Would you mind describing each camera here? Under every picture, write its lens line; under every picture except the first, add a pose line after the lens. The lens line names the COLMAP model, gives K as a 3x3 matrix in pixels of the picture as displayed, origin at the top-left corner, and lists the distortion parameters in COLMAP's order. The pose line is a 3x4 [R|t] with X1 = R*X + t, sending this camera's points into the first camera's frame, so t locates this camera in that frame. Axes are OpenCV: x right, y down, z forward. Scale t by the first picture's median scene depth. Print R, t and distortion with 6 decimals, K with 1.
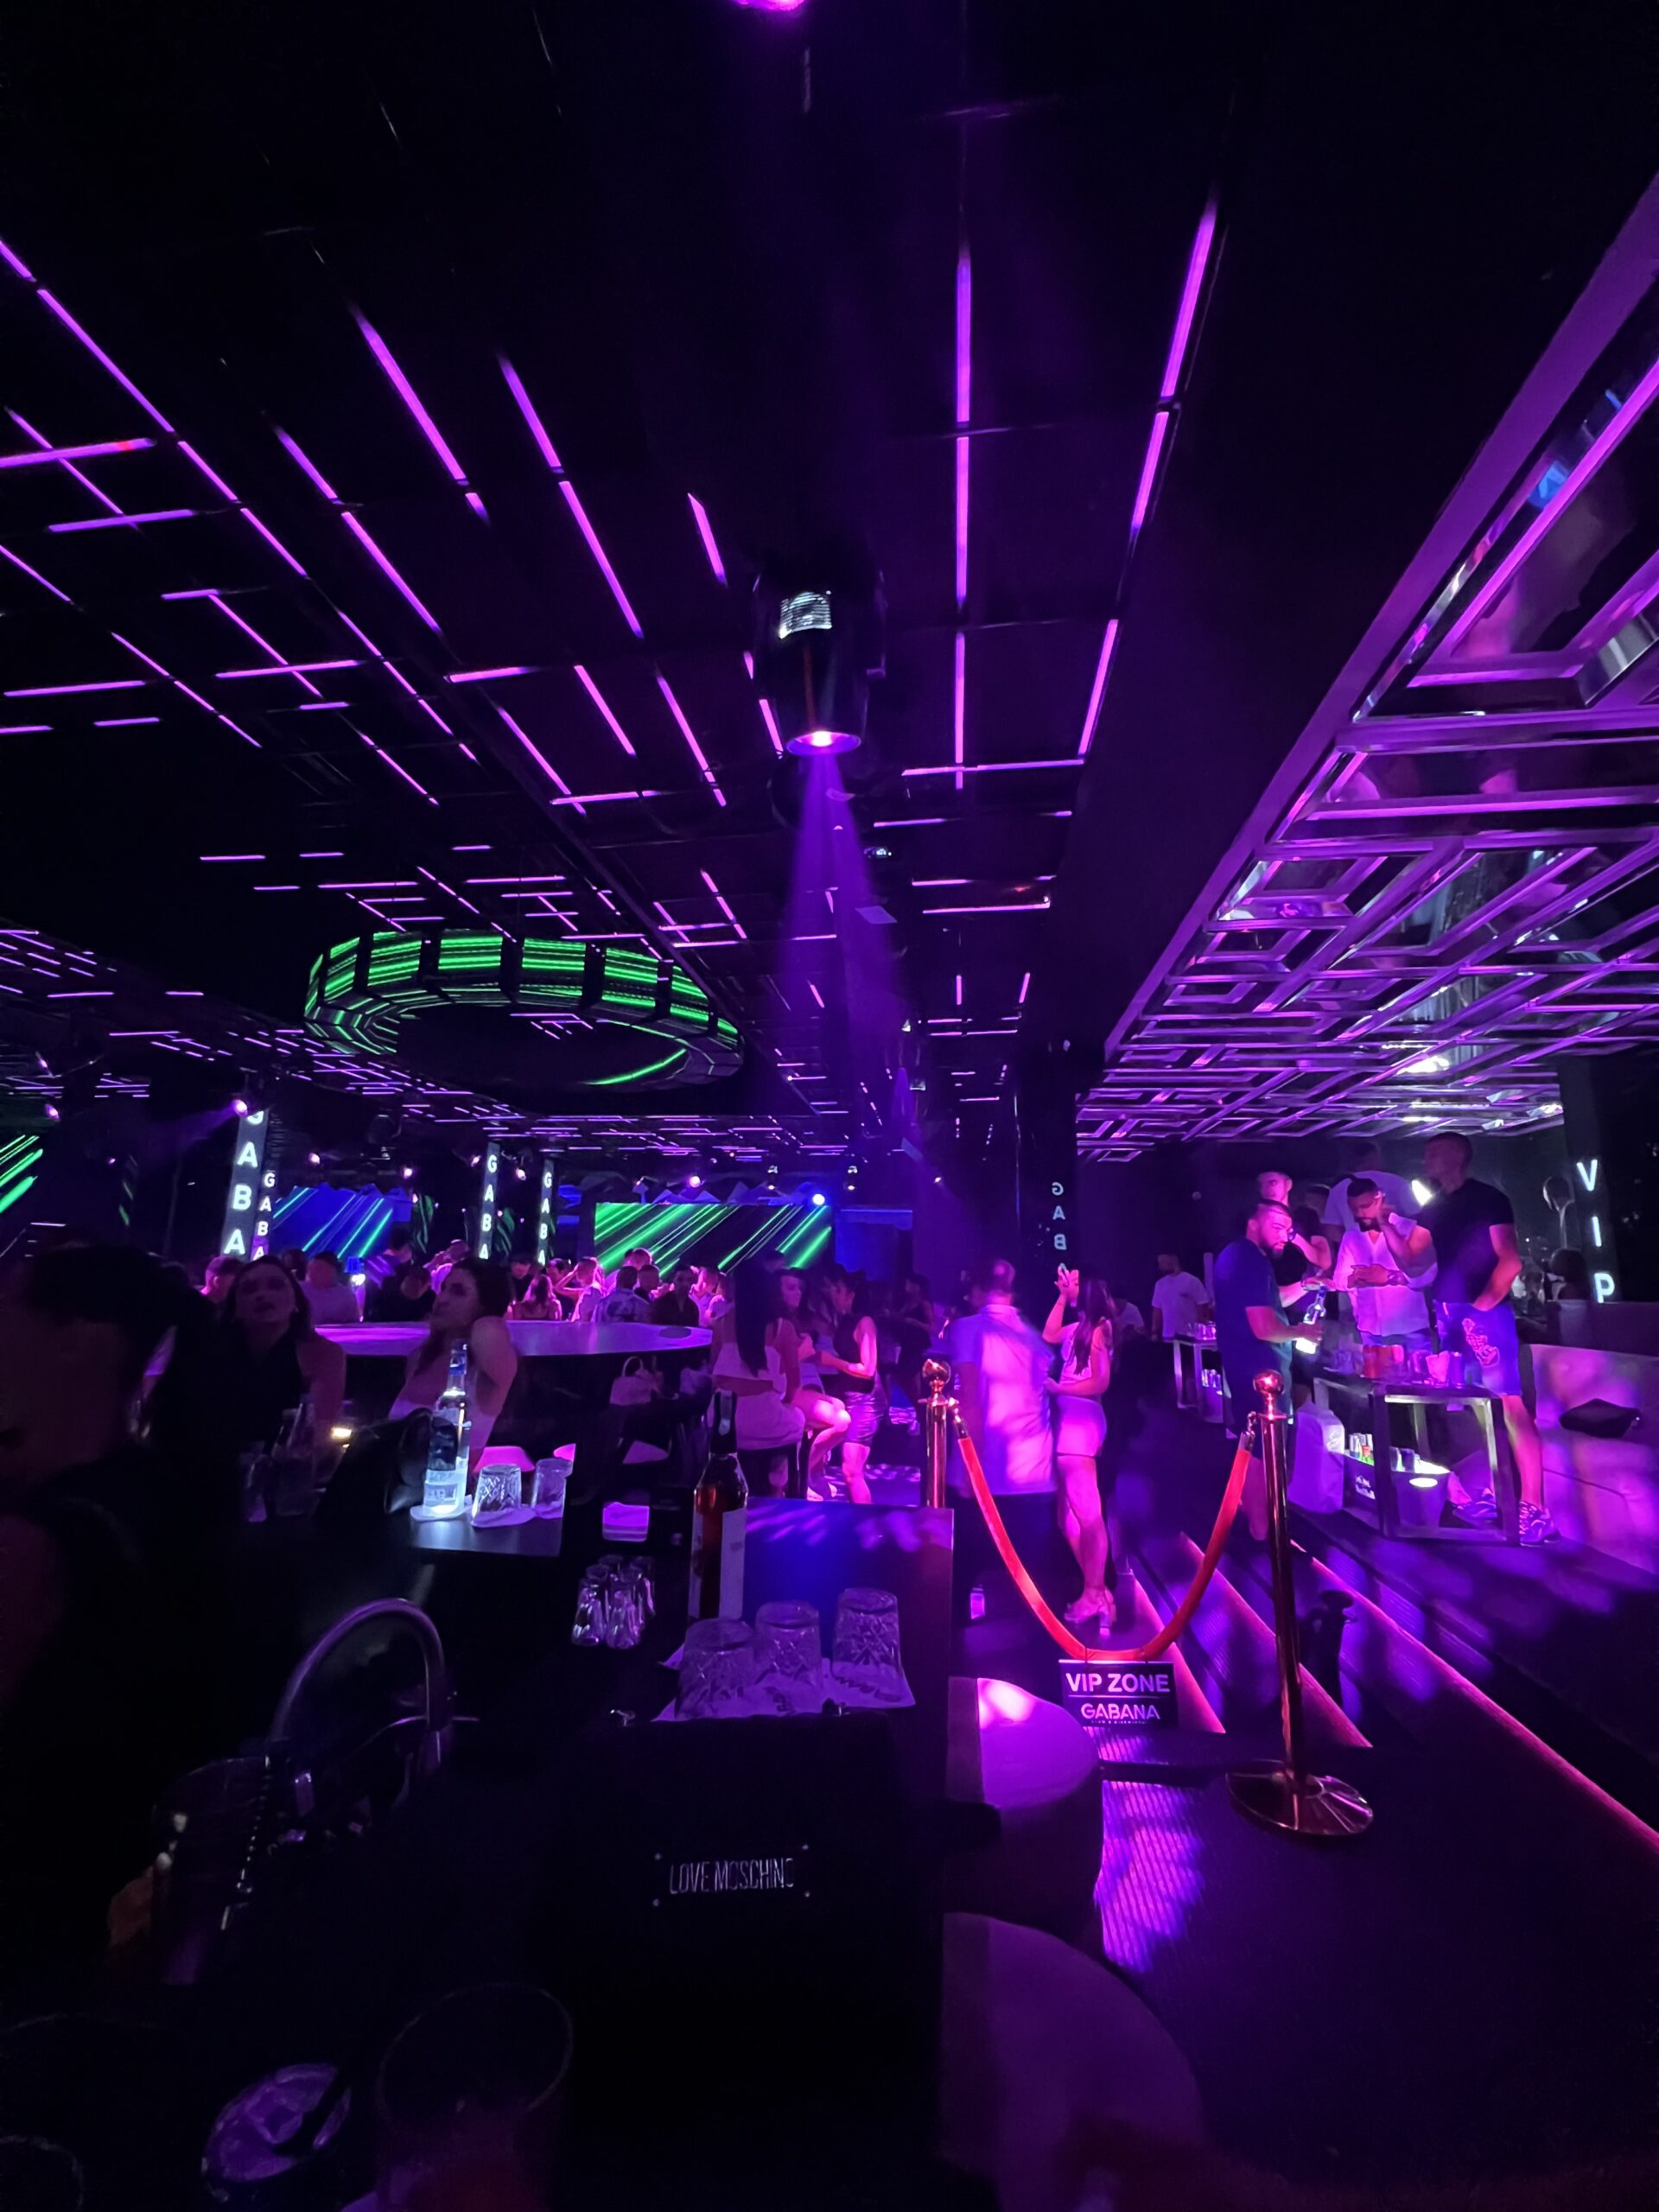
lens RADIAL K [[898.5, 0, 833.5], [0, 898.5, 1108.4], [0, 0, 1]] dist [-0.000116, 0.000037]
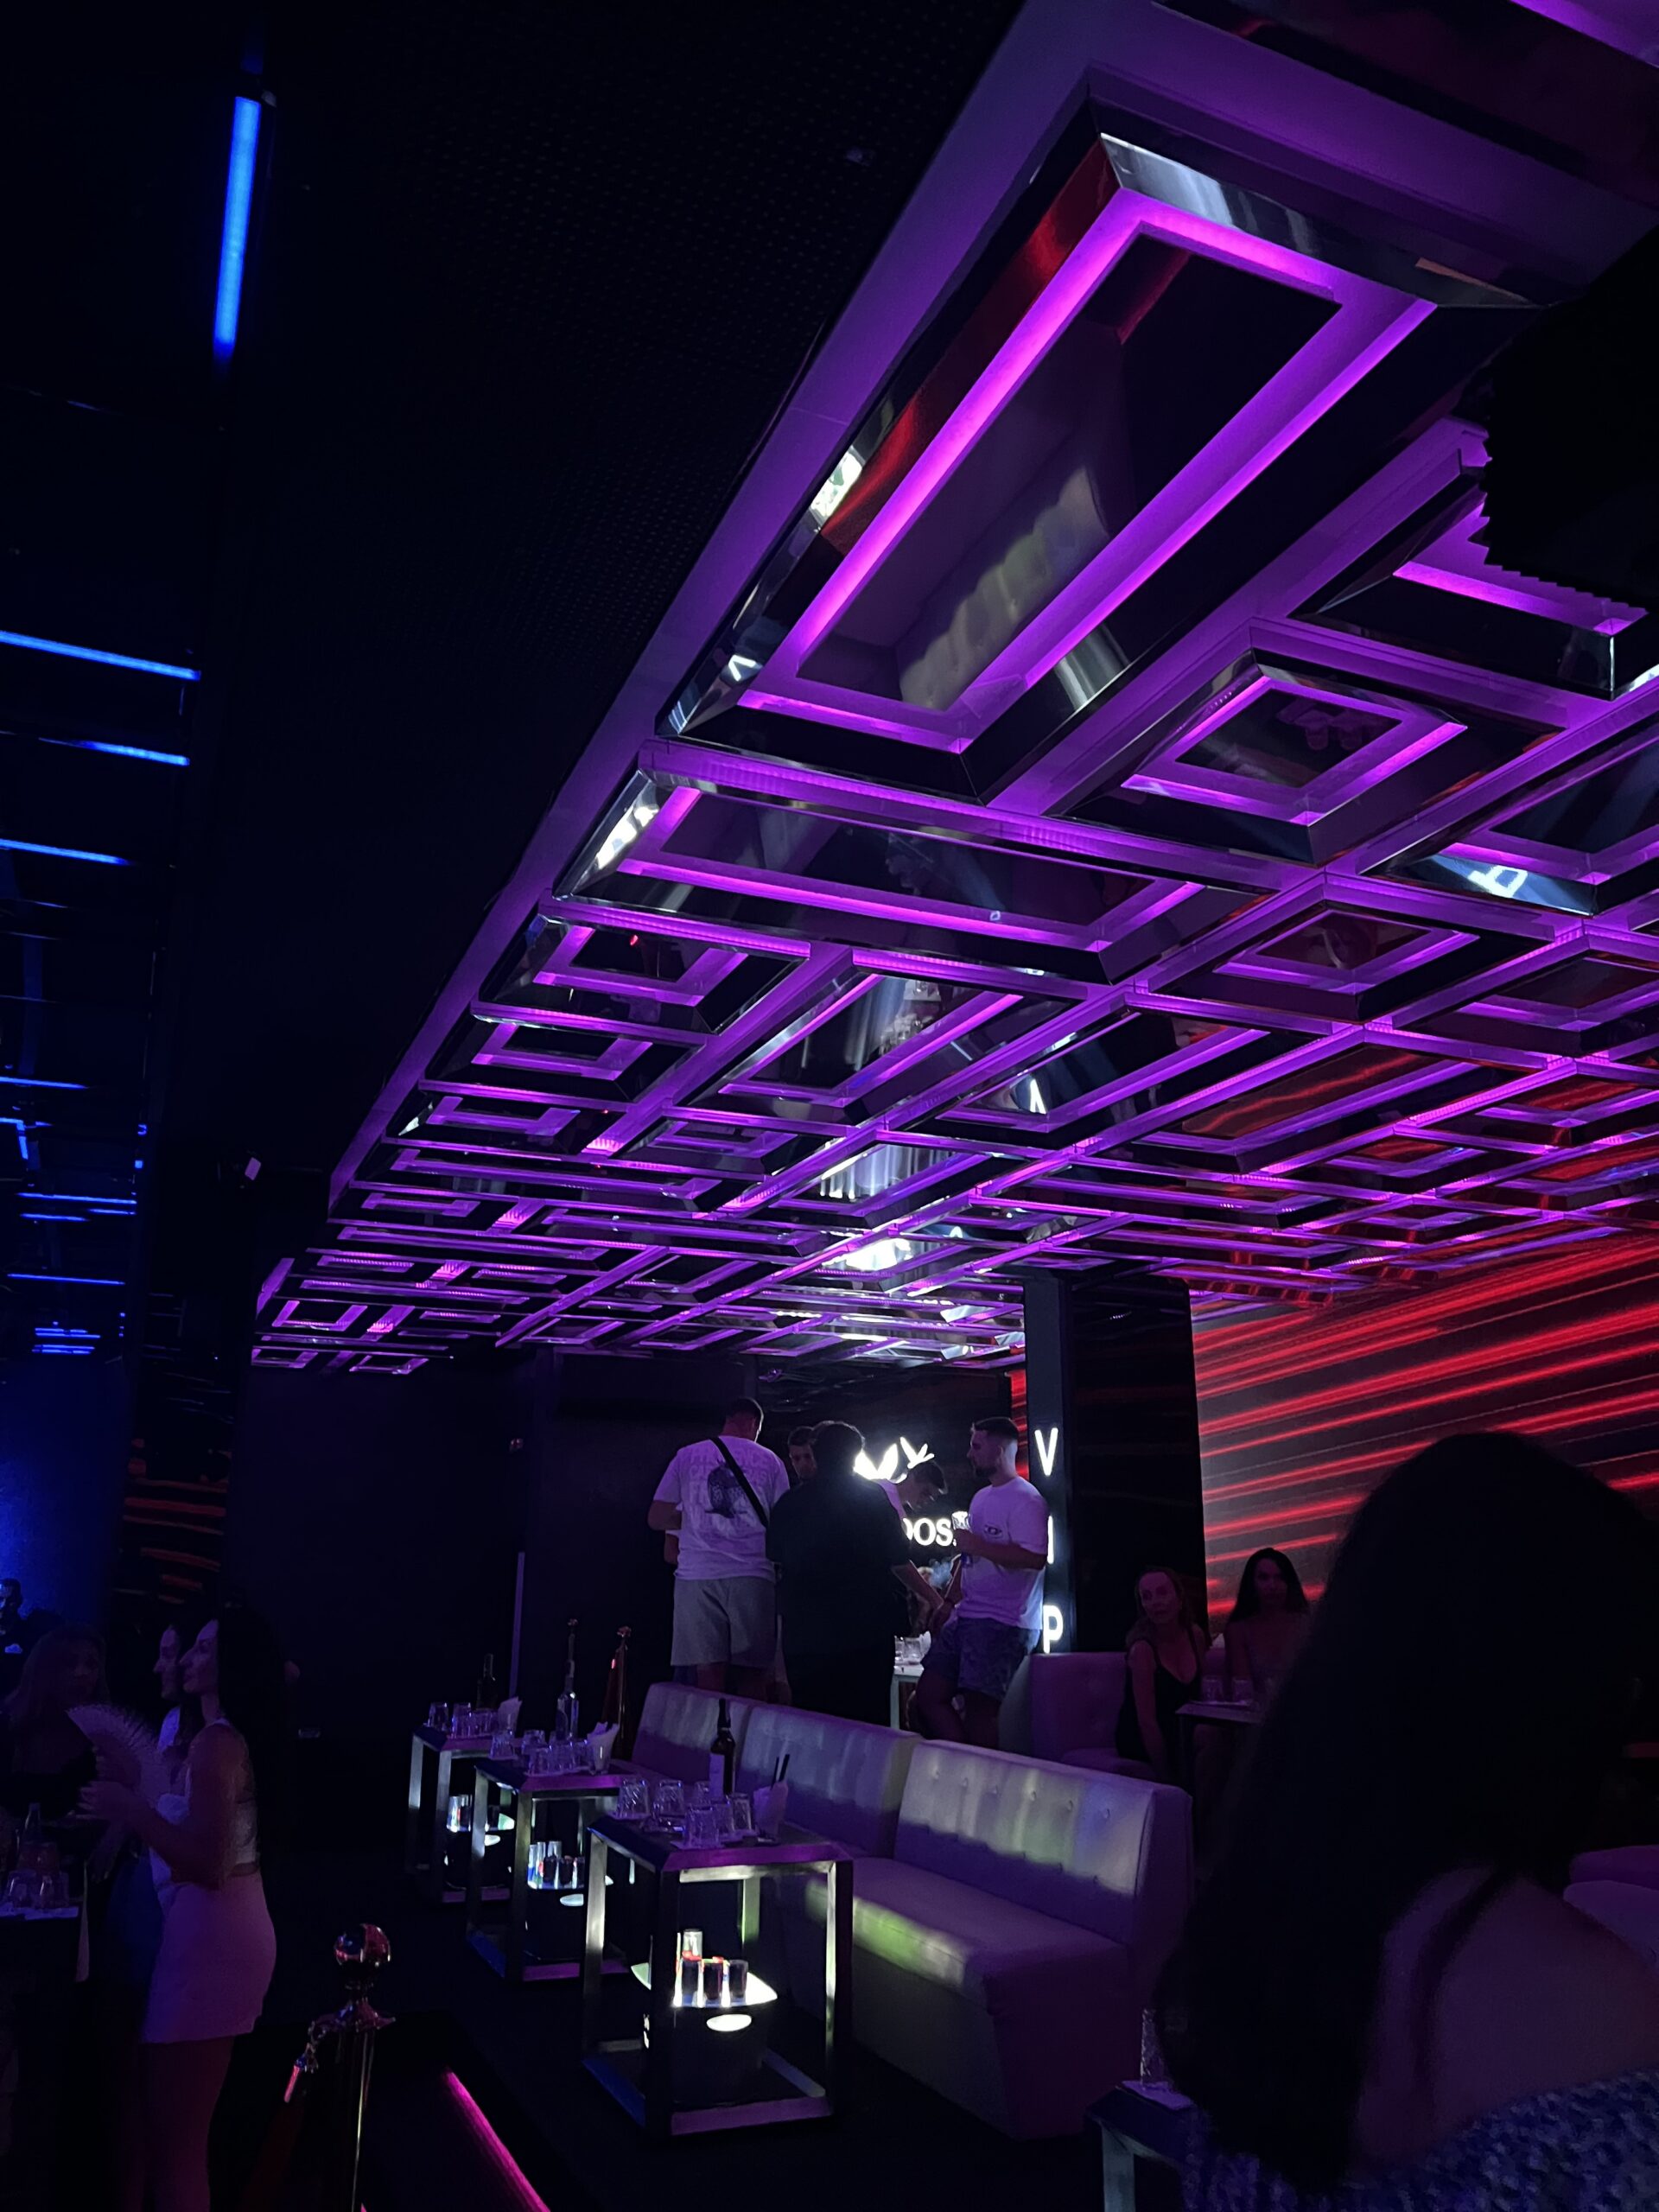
lens RADIAL K [[1682.7, 0, 816.9], [0, 1682.7, 1093.6], [0, 0, 1]] dist [0.009402, -0.001609]
pose [[0.866111, 0.126219, 0.483653, 0.090522], [-0.084394, 0.990628, -0.107394, -0.051461], [-0.492675, 0.052198, 0.868646, 0.001243]]
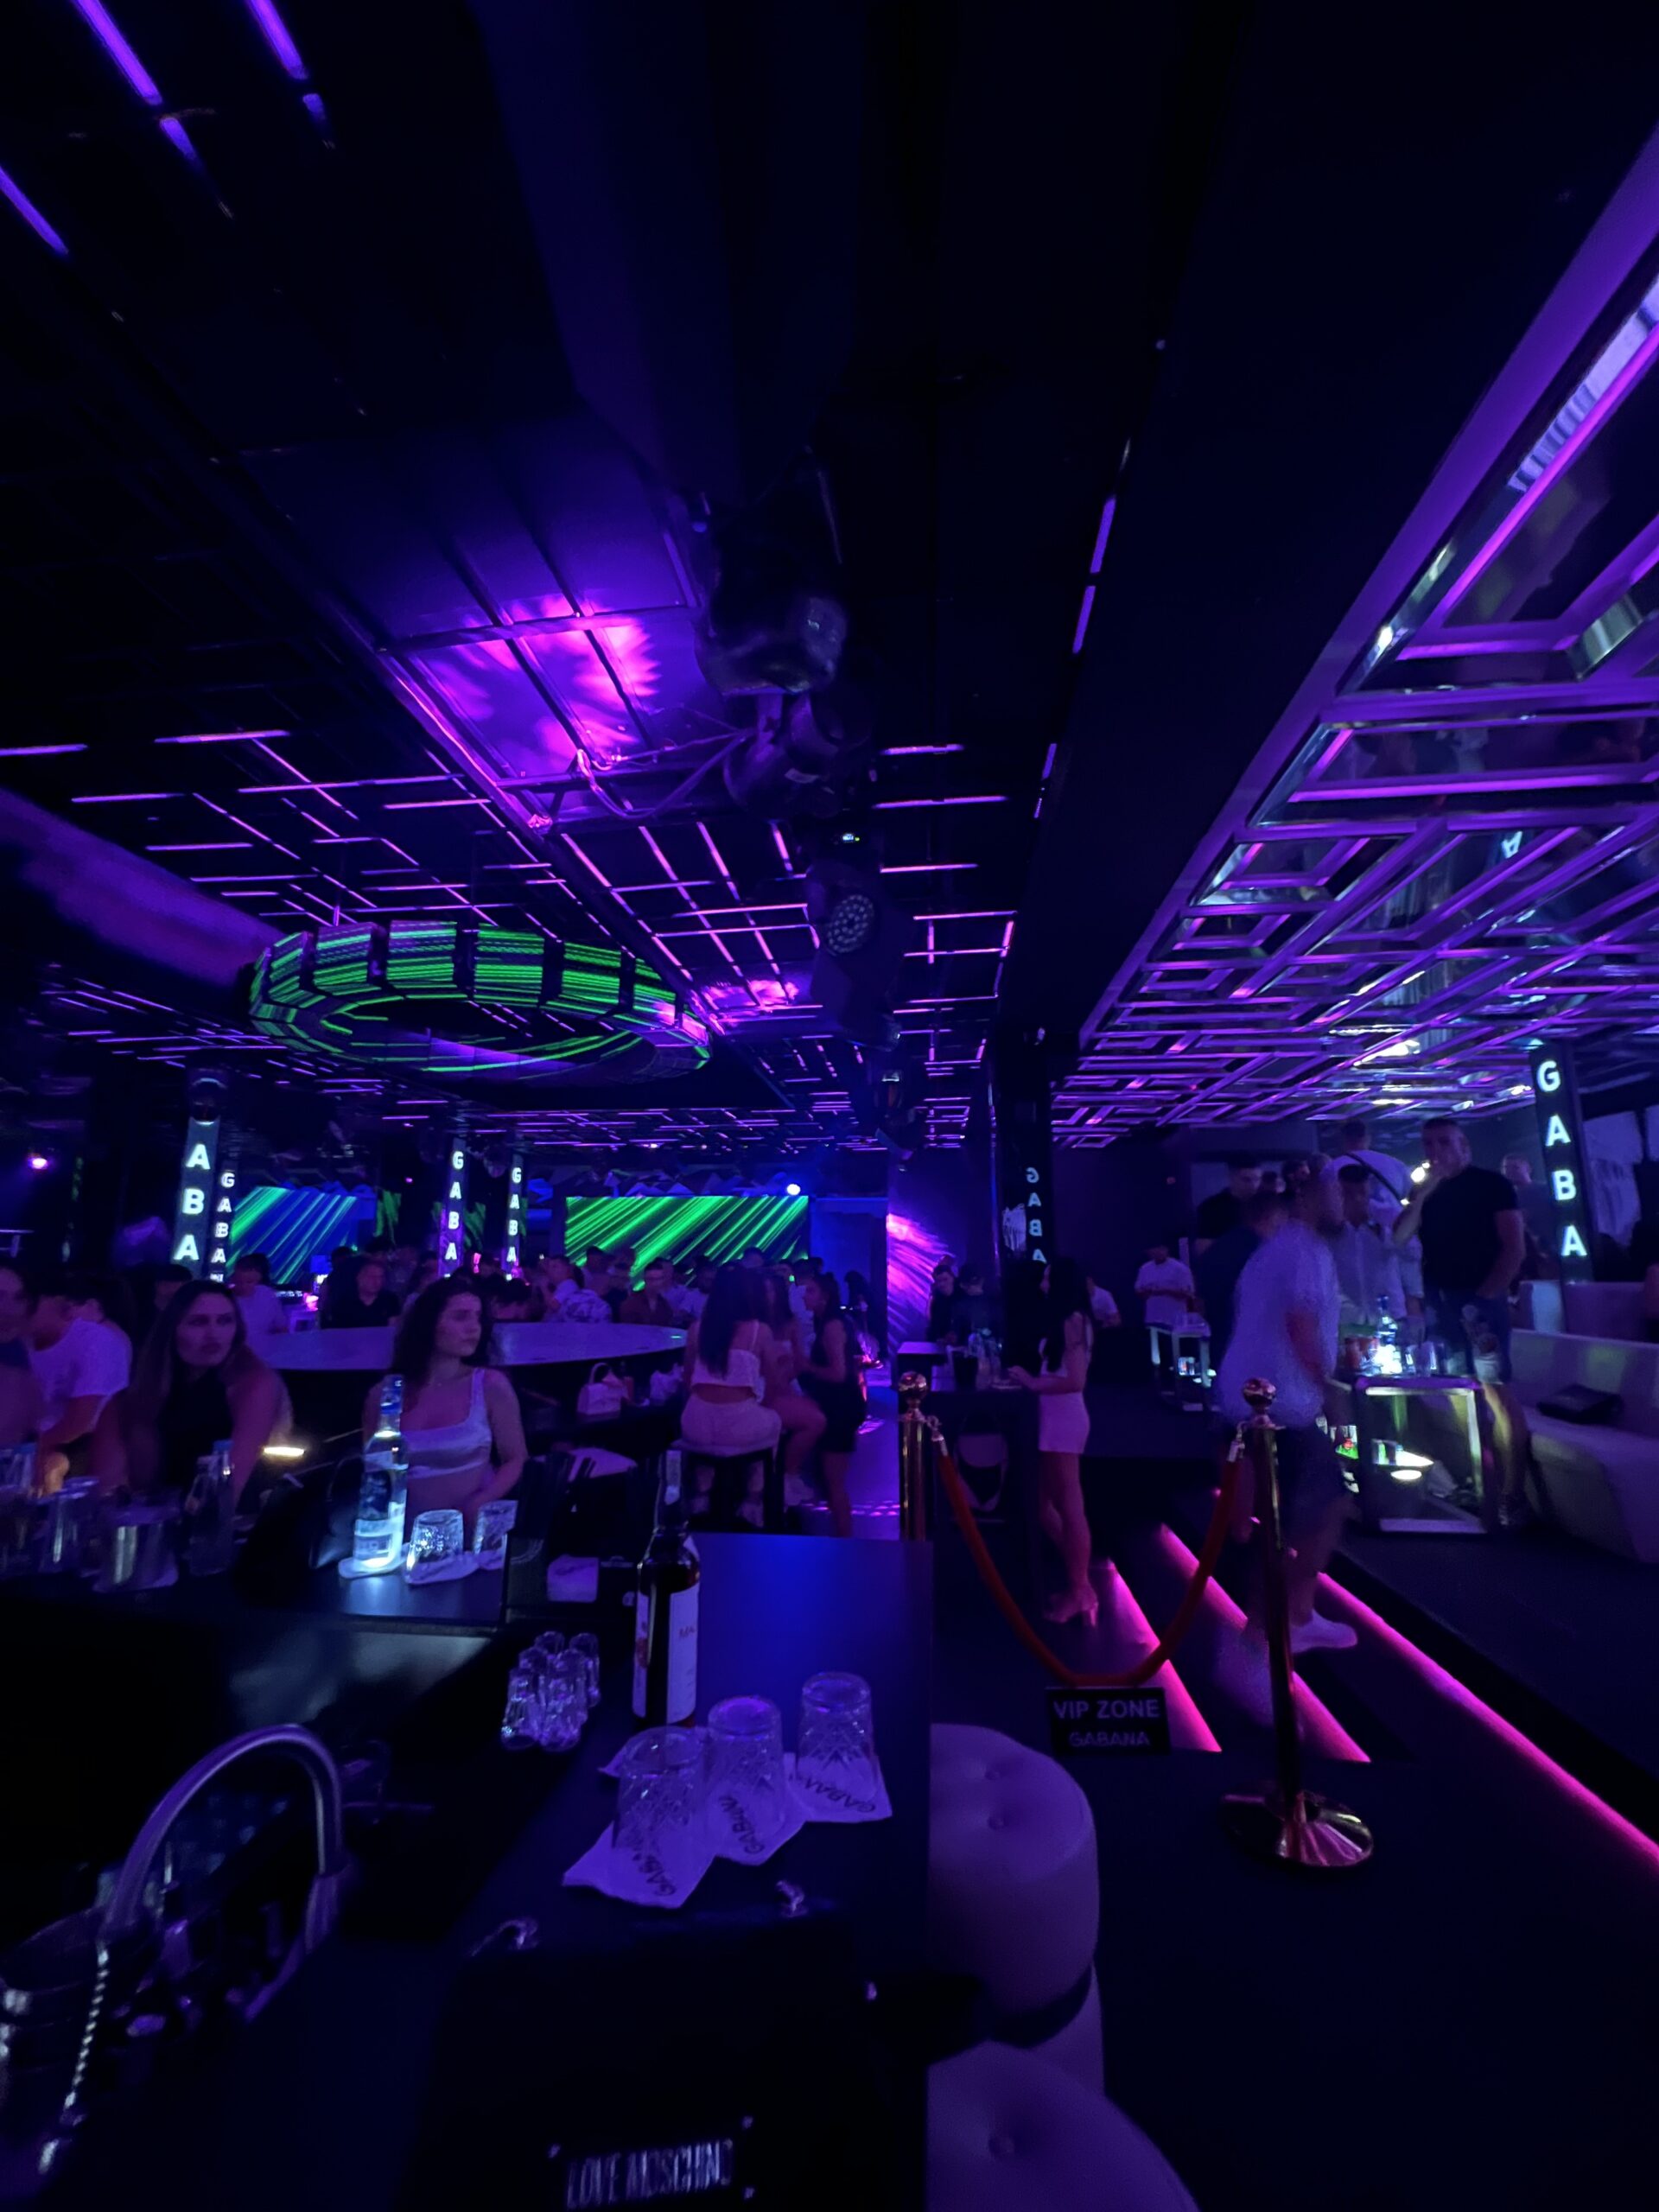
lens RADIAL K [[898.5, 0, 835.4], [0, 898.5, 1108.8], [0, 0, 1]] dist [-0.000116, 0.000037]
pose [[0.999437, -0.014967, 0.030024, 0.004600], [0.014513, 0.999778, 0.015278, -0.008743], [-0.030246, -0.014834, 0.999432, 0.031049]]
